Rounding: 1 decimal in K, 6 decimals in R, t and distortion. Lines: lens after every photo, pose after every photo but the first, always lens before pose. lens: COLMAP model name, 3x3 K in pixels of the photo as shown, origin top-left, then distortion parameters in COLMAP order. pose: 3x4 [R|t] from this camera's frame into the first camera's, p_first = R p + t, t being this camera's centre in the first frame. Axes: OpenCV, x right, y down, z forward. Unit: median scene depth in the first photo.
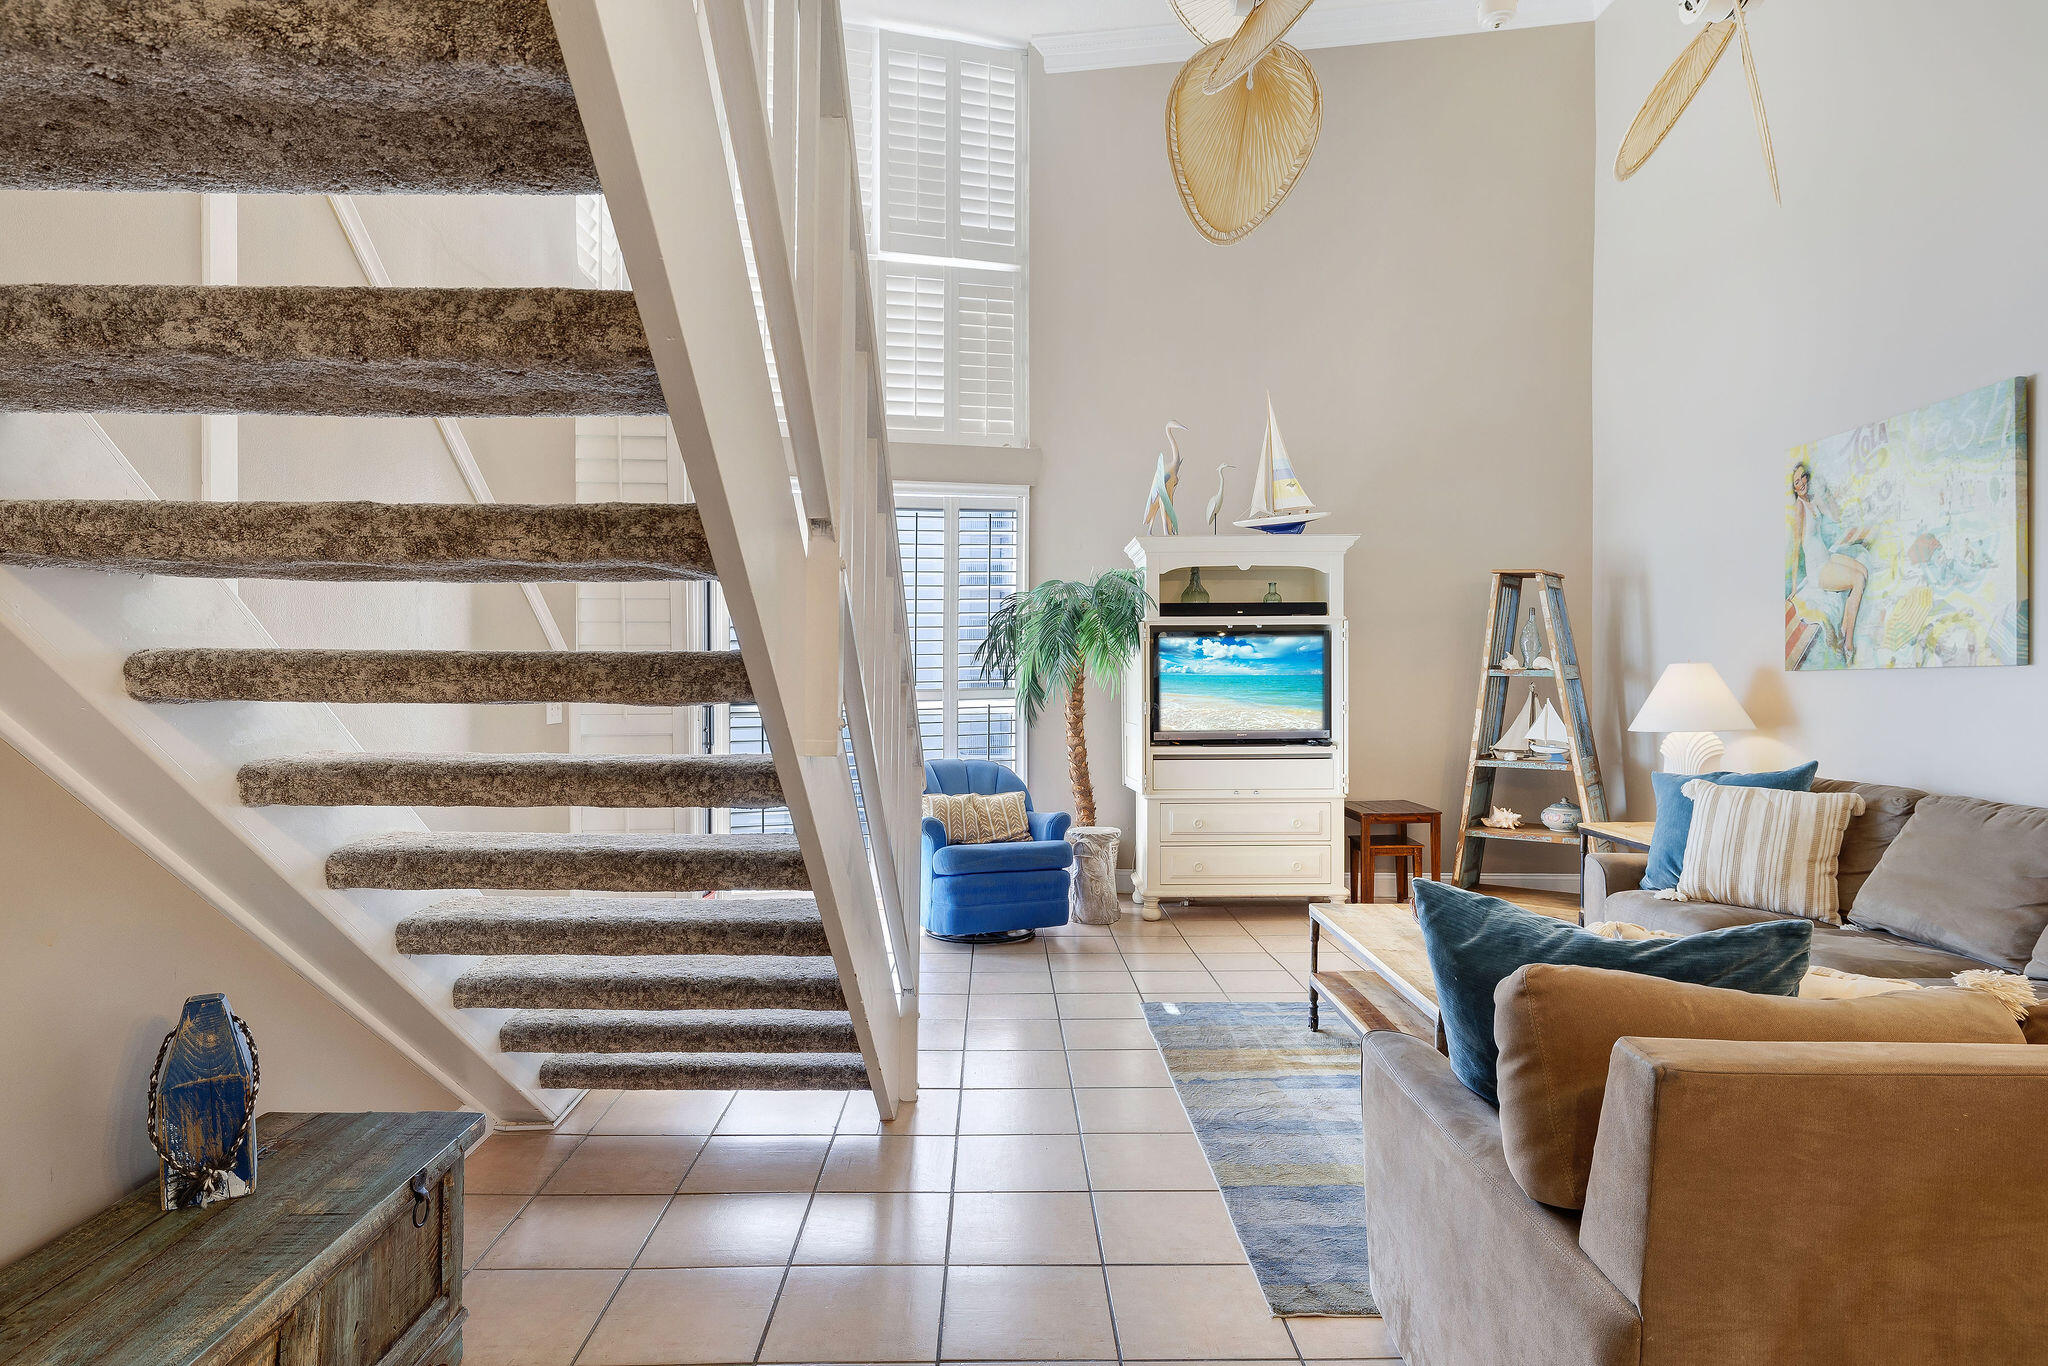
lens RADIAL K [[1113.5, 0, 988.4], [0, 1113.5, 692.8], [0, 0, 1]] dist [-0.007885, -0.000122]
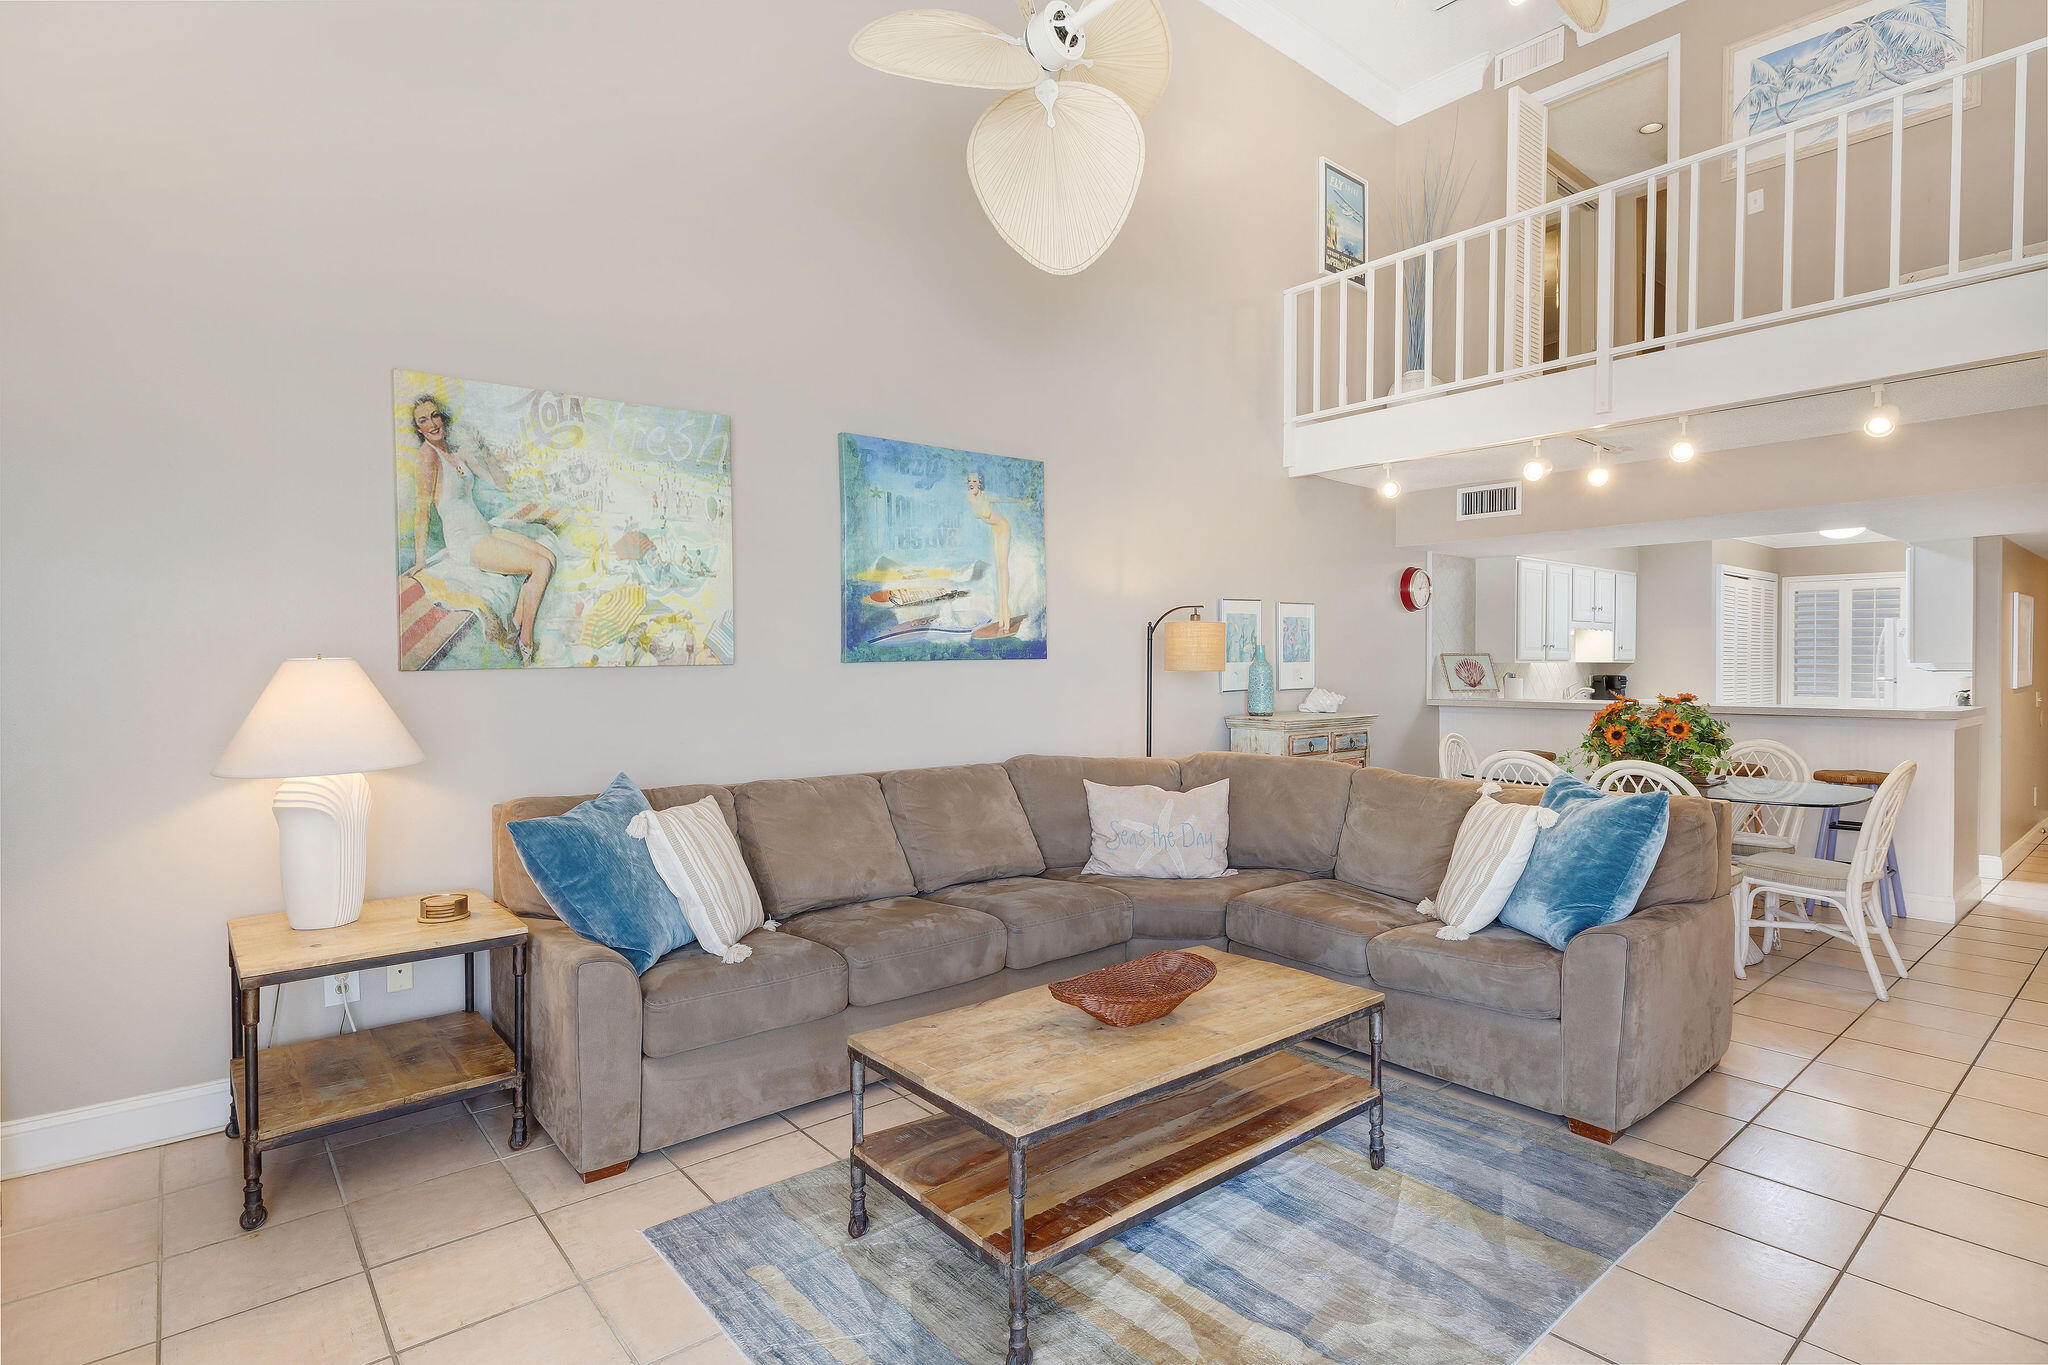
lens RADIAL K [[1010.6, 0, 1013.1], [0, 1010.6, 684.3], [0, 0, 1]] dist [-0.005049, 0.000604]
pose [[-0.645273, -0.009889, 0.763888, -0.042325], [0.019084, 0.999396, 0.029058, -0.017752], [-0.763713, 0.033328, -0.644694, 0.882990]]
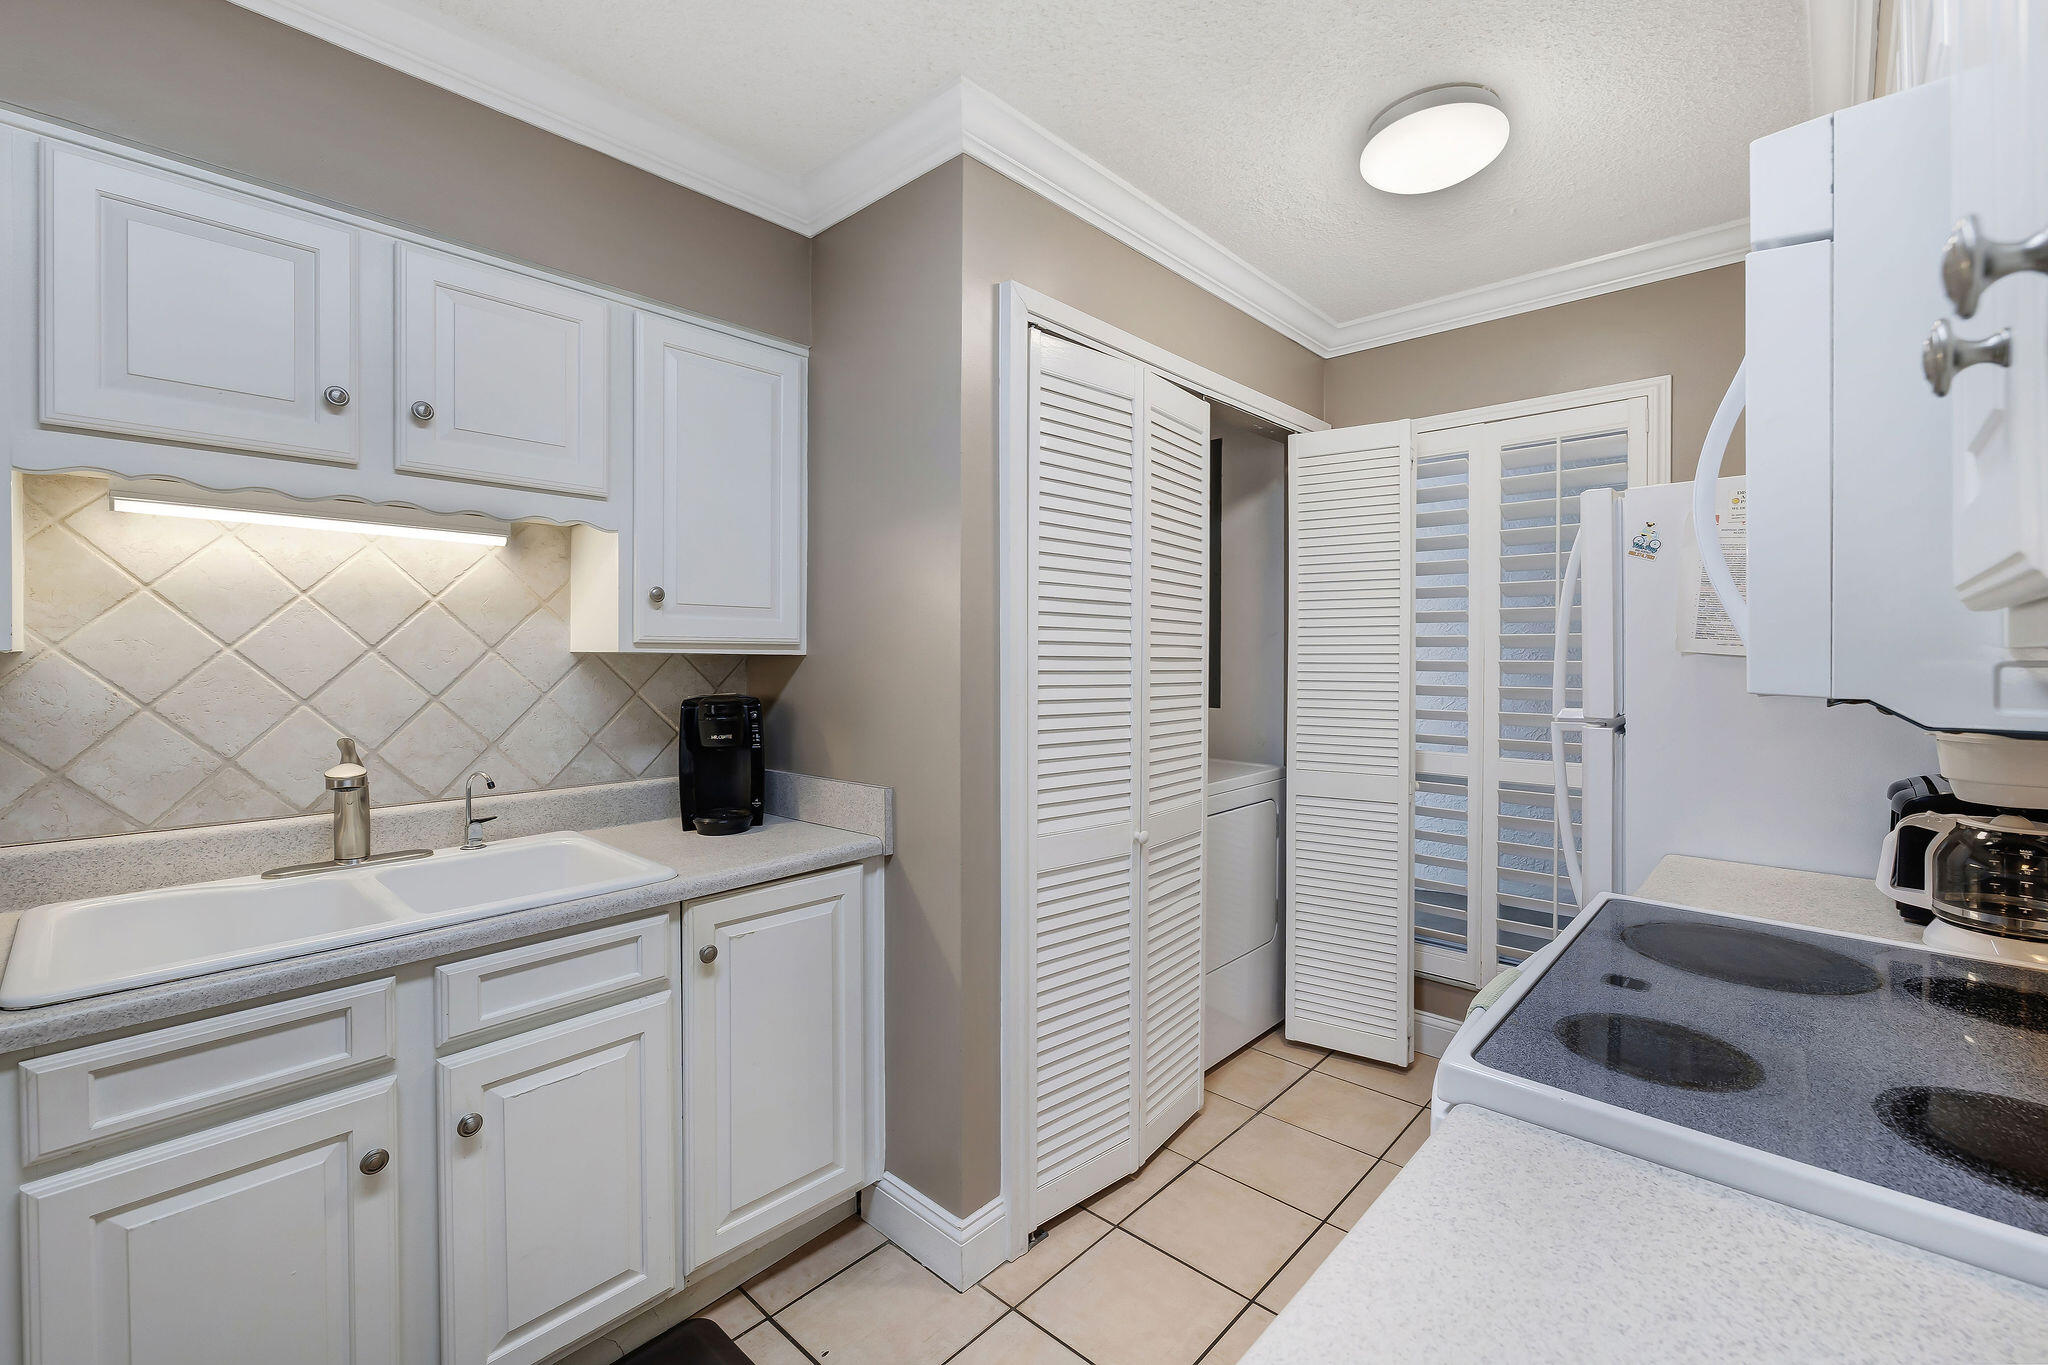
lens RADIAL K [[873.0, 0, 1007.9], [0, 873.0, 655.8], [0, 0, 1]] dist [-0.002840, -0.001390]
pose [[-0.732042, 0.004280, 0.681246, 0.177061], [0.016388, 0.999802, 0.011329, 0.008707], [-0.681062, 0.019457, -0.731967, -0.527098]]
